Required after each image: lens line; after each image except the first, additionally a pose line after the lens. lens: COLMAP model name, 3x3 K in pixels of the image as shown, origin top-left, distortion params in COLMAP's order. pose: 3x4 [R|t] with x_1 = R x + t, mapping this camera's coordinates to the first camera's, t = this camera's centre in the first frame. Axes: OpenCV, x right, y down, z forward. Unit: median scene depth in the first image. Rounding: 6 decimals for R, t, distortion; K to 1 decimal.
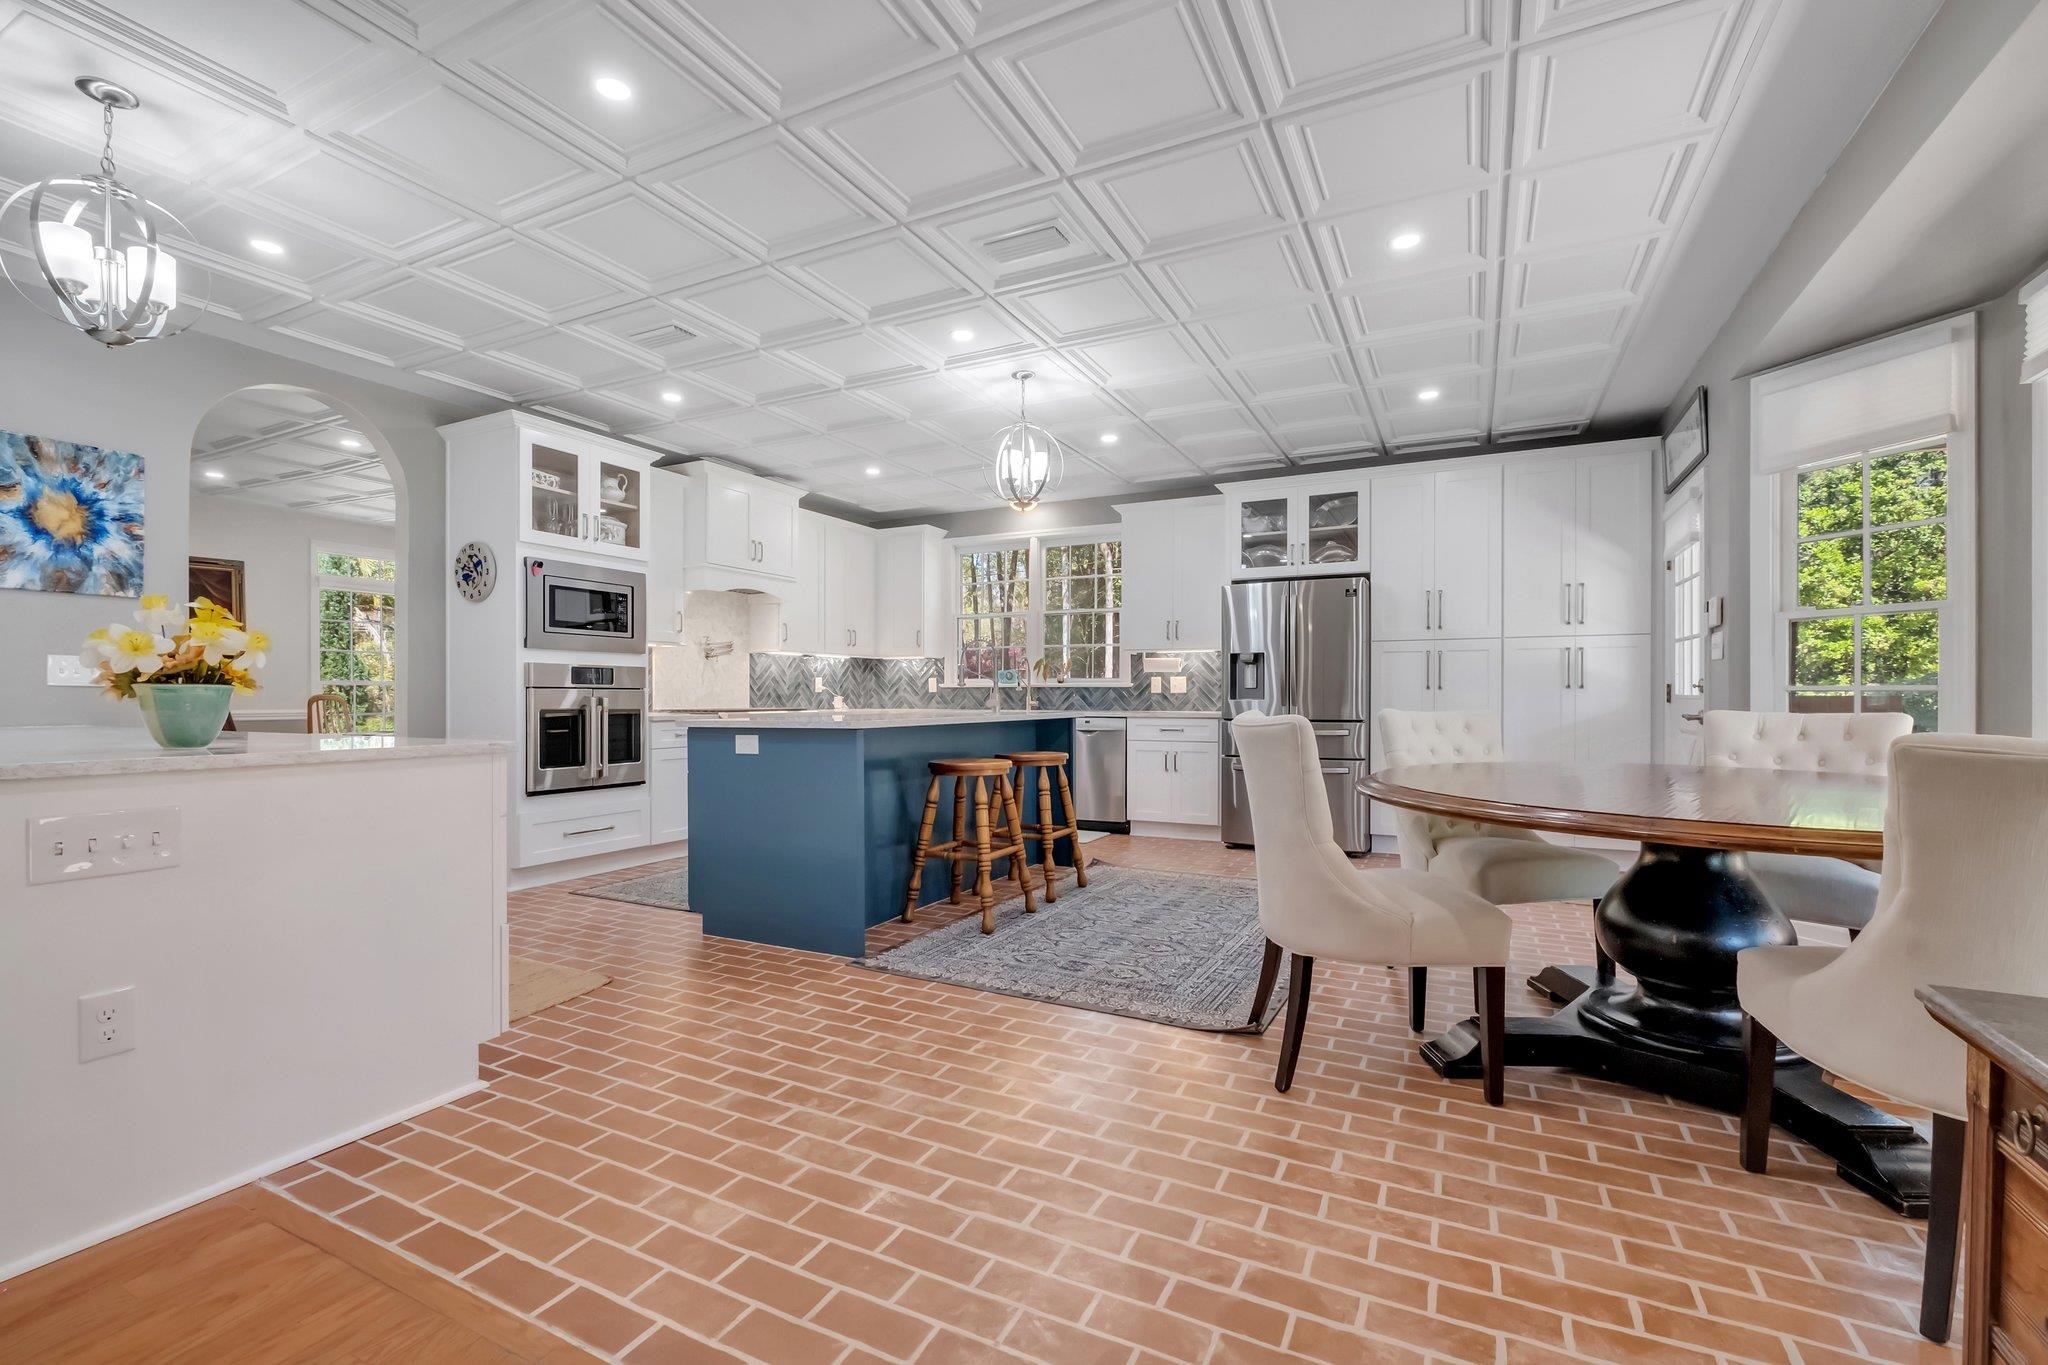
lens RADIAL K [[888.5, 0, 1016.7], [0, 888.5, 702.1], [0, 0, 1]] dist [-0.007774, 0.000539]
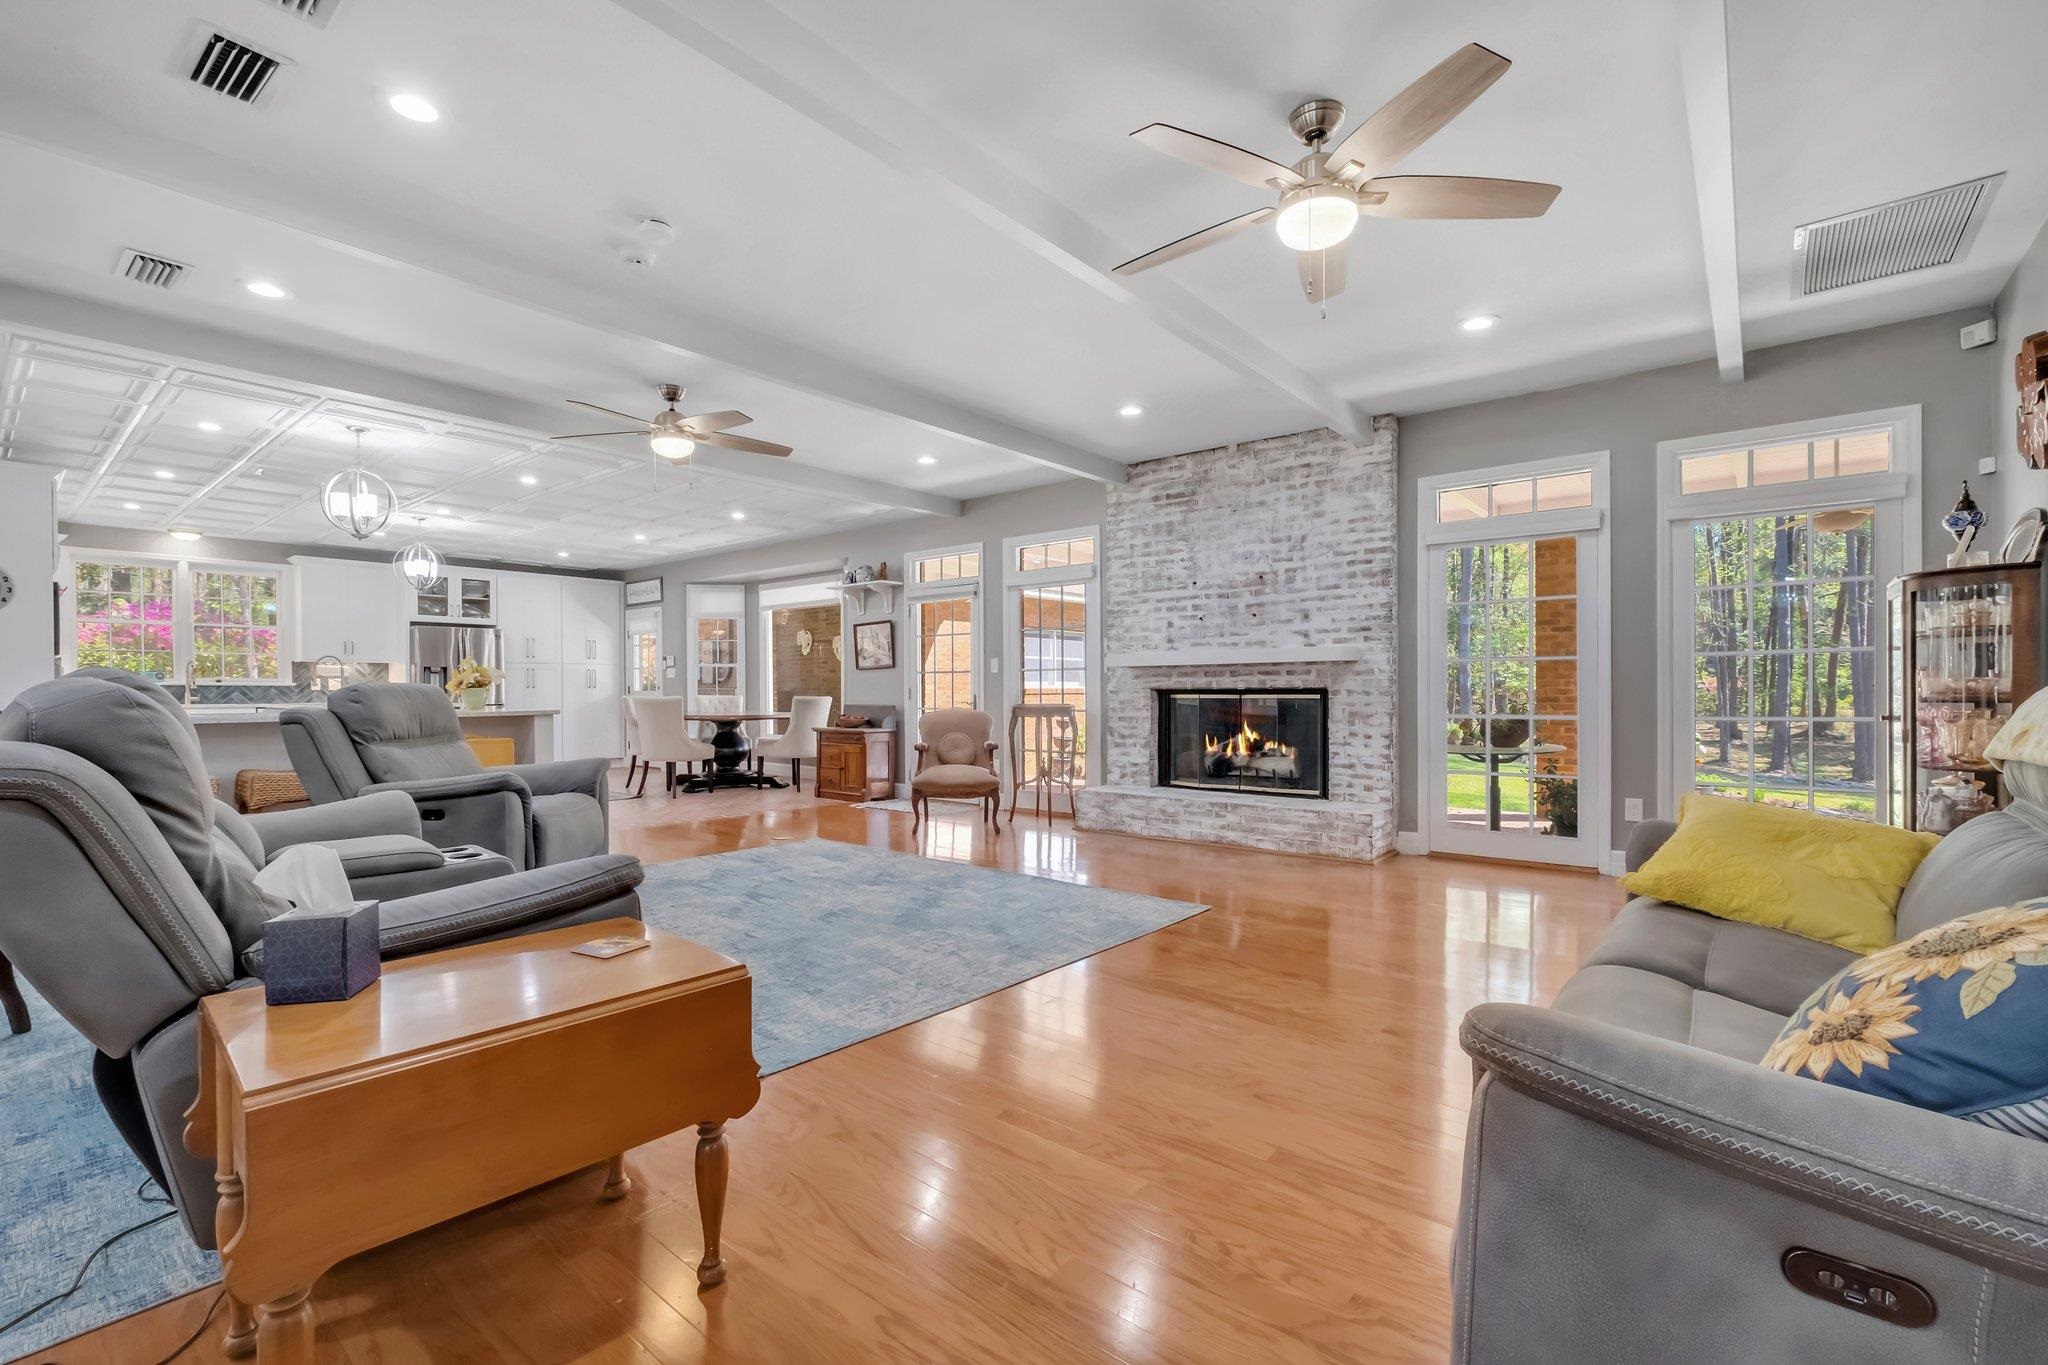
lens RADIAL K [[888.5, 0, 1011.6], [0, 888.5, 693.2], [0, 0, 1]] dist [-0.007774, 0.000539]
pose [[0.224628, -0.005402, 0.974430, -1.293292], [0.010725, 0.999938, 0.003070, 0.002589], [-0.974385, 0.009761, 0.224672, -0.518803]]
